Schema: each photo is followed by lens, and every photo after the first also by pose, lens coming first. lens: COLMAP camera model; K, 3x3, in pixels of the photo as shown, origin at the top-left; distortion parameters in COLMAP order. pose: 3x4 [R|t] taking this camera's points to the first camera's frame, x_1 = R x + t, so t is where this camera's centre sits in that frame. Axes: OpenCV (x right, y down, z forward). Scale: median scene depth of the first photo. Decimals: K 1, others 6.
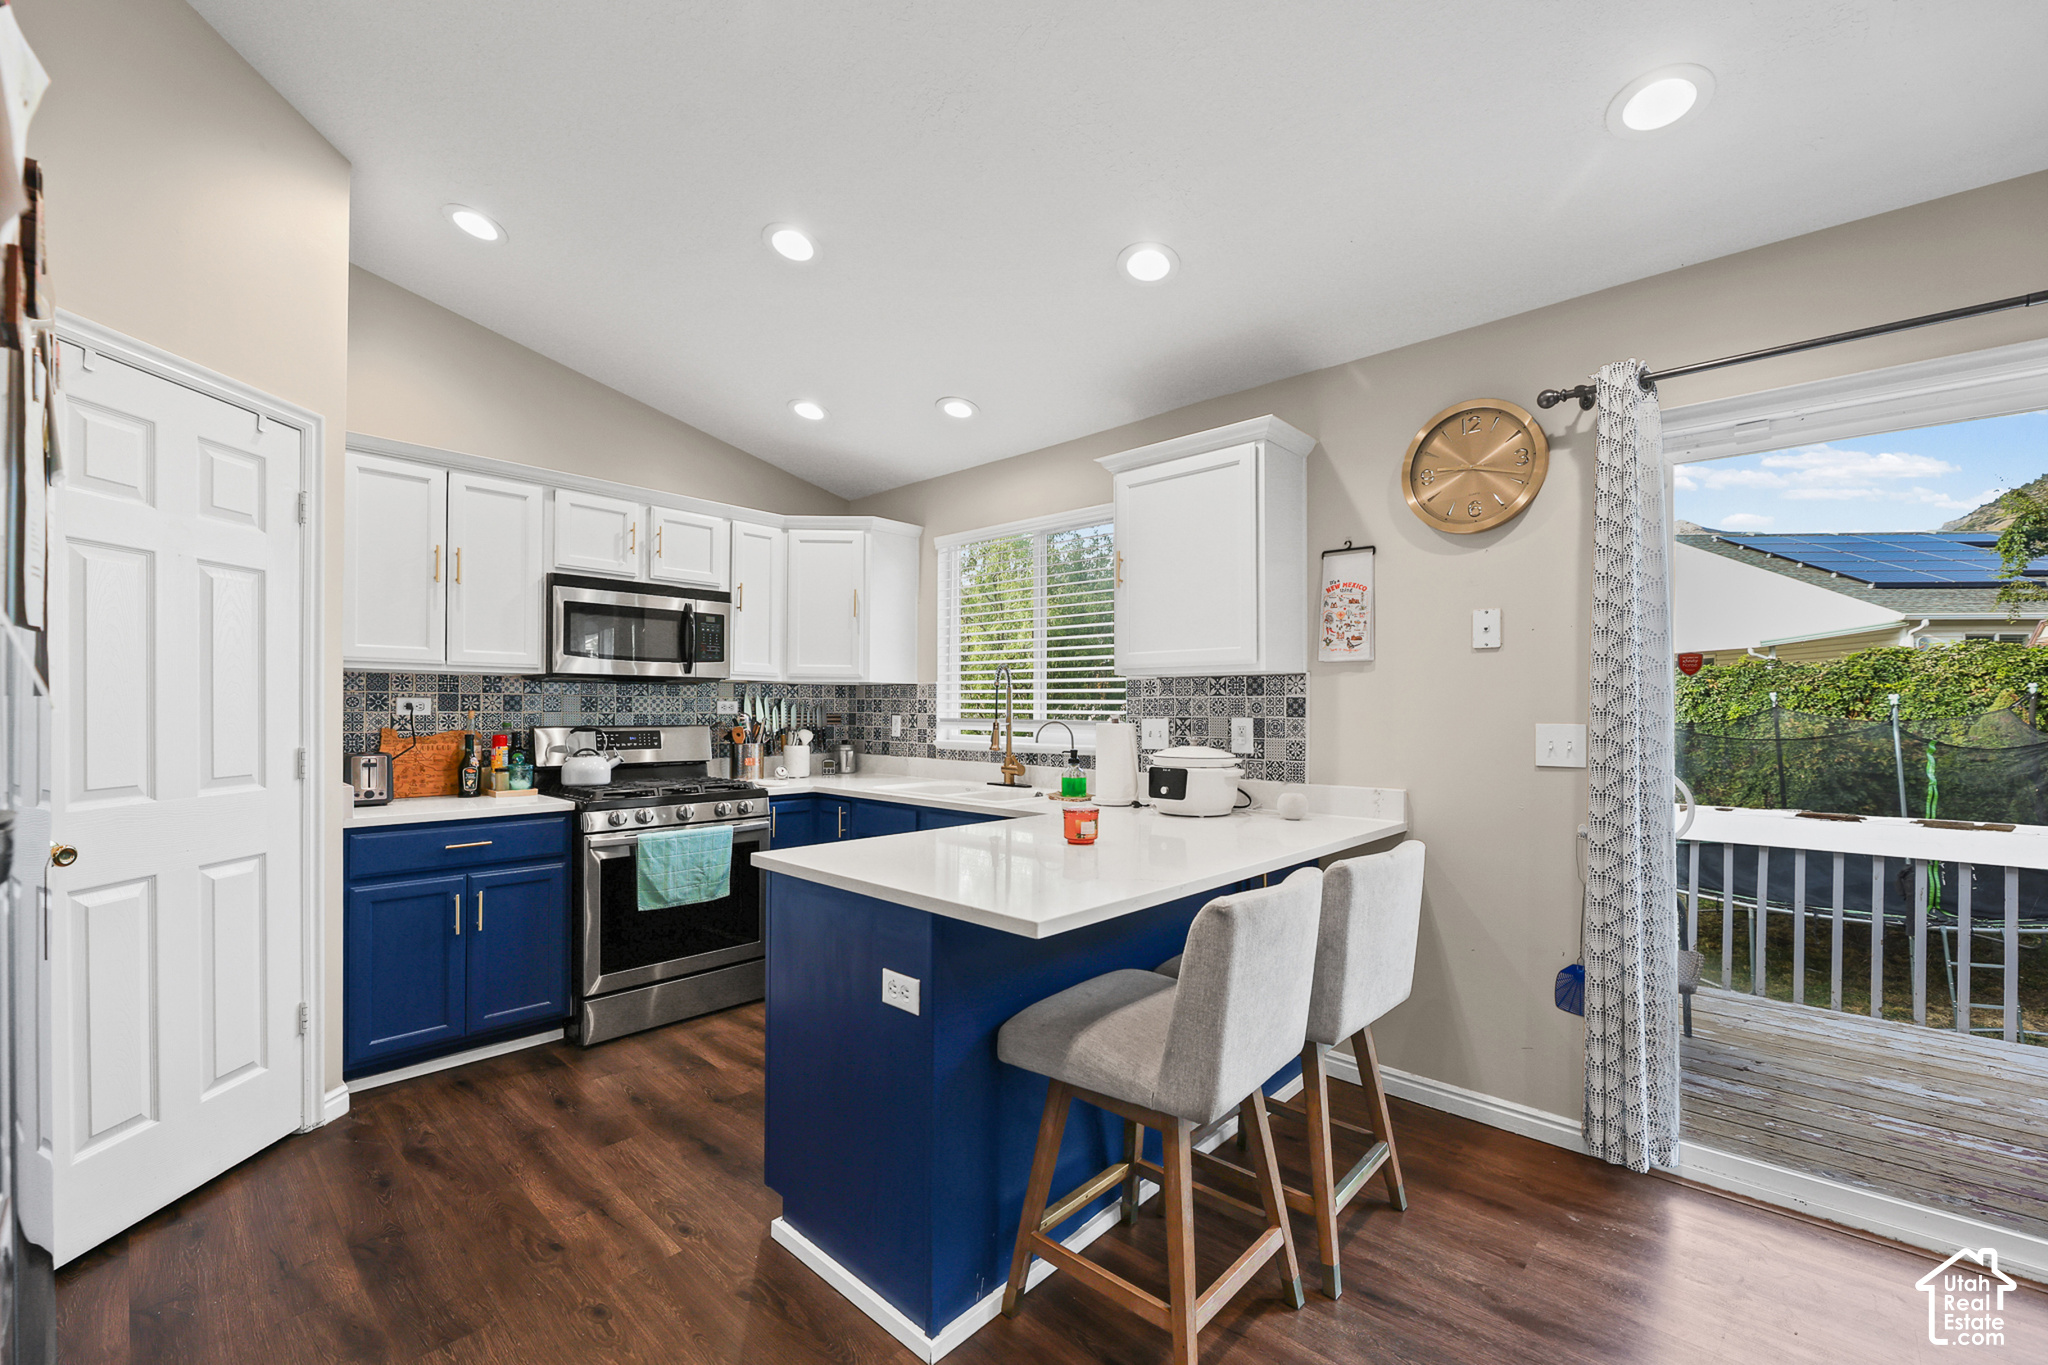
lens RADIAL K [[832.1, 0, 1018.8], [0, 832.1, 708.4], [0, 0, 1]] dist [-0.000170, -0.003337]
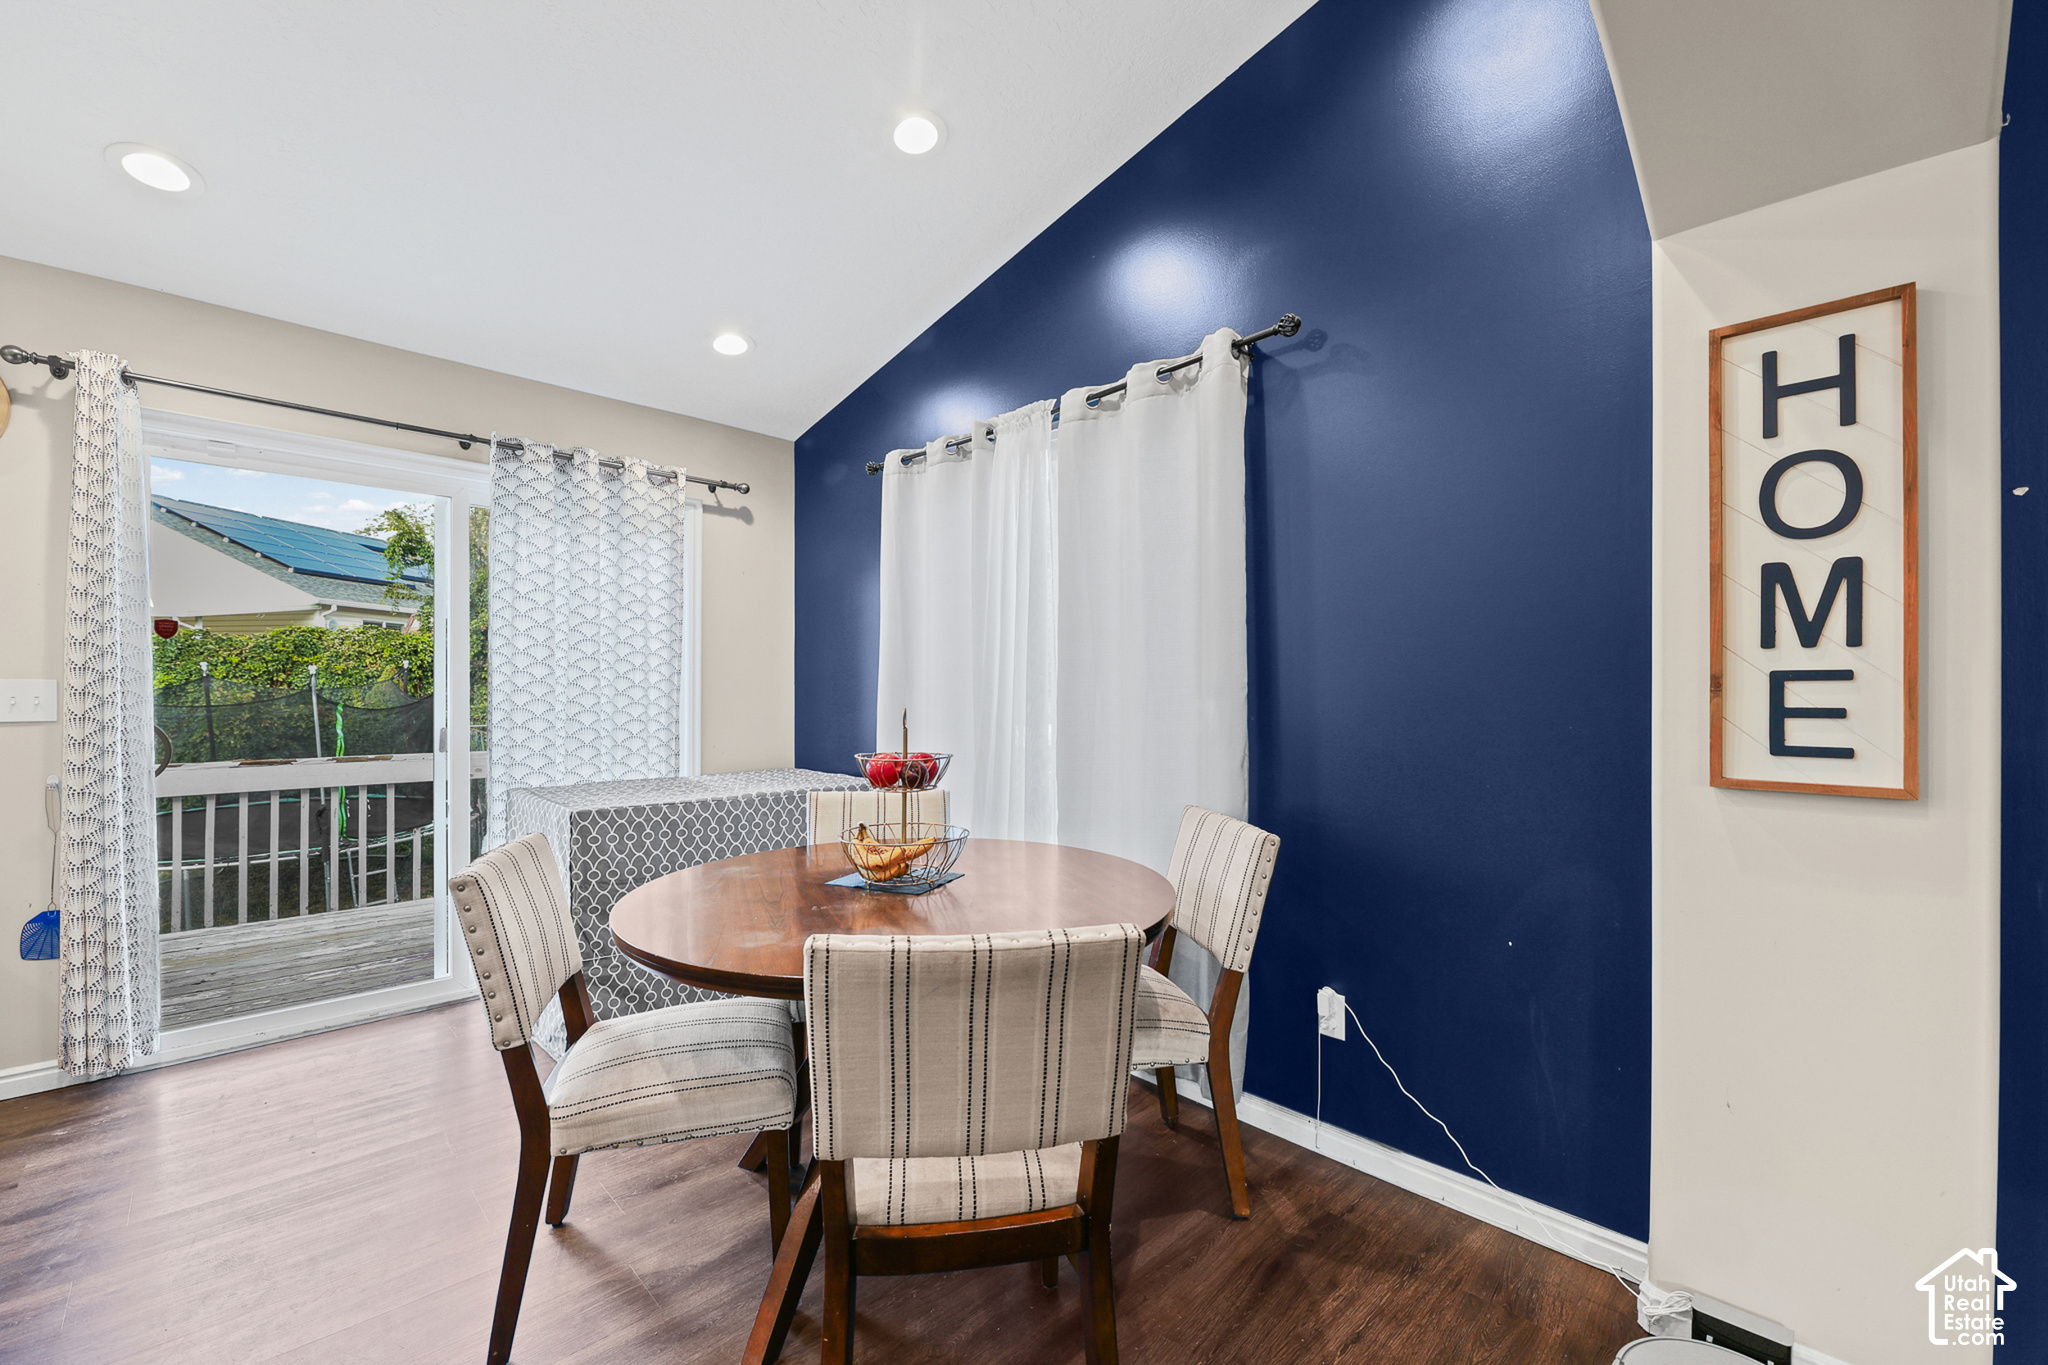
lens RADIAL K [[821.5, 0, 1019.1], [0, 821.5, 689.7], [0, 0, 1]] dist [-0.000729, -0.002483]
pose [[0.043421, -0.005074, 0.999044, -0.197480], [-0.005319, 0.999972, 0.005310, 0.013455], [-0.999043, -0.005545, 0.043393, -0.172138]]
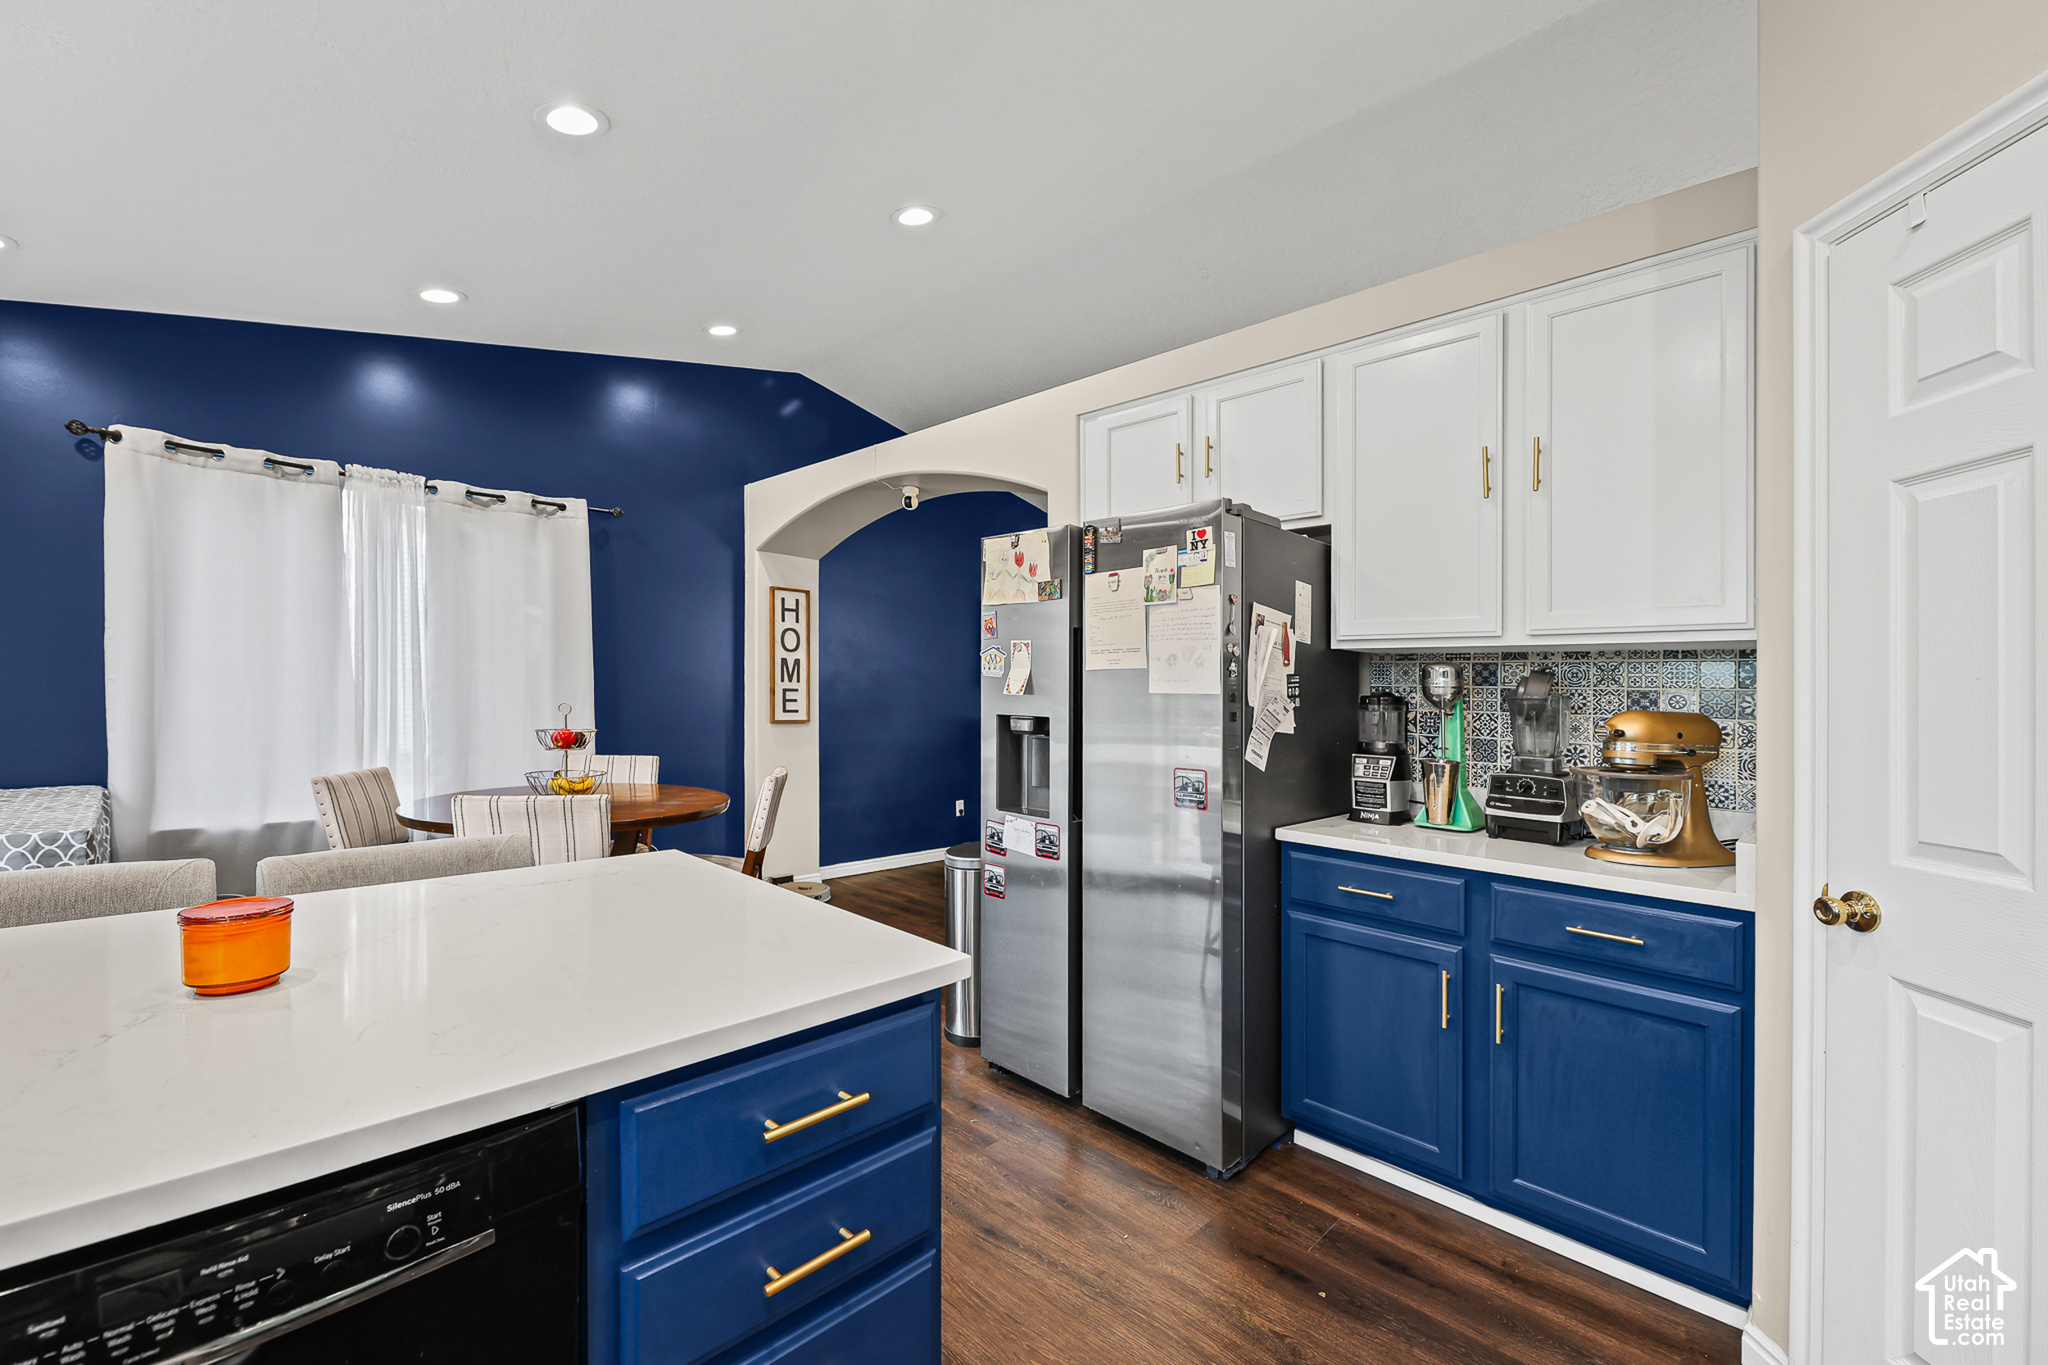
lens RADIAL K [[832.1, 0, 1018.8], [0, 832.1, 708.4], [0, 0, 1]] dist [-0.000170, -0.003337]
pose [[-0.999357, -0.029076, 0.020964, -0.219071], [-0.028666, 0.999397, 0.019607, -0.001639], [-0.021522, 0.018994, -0.999588, 0.935318]]
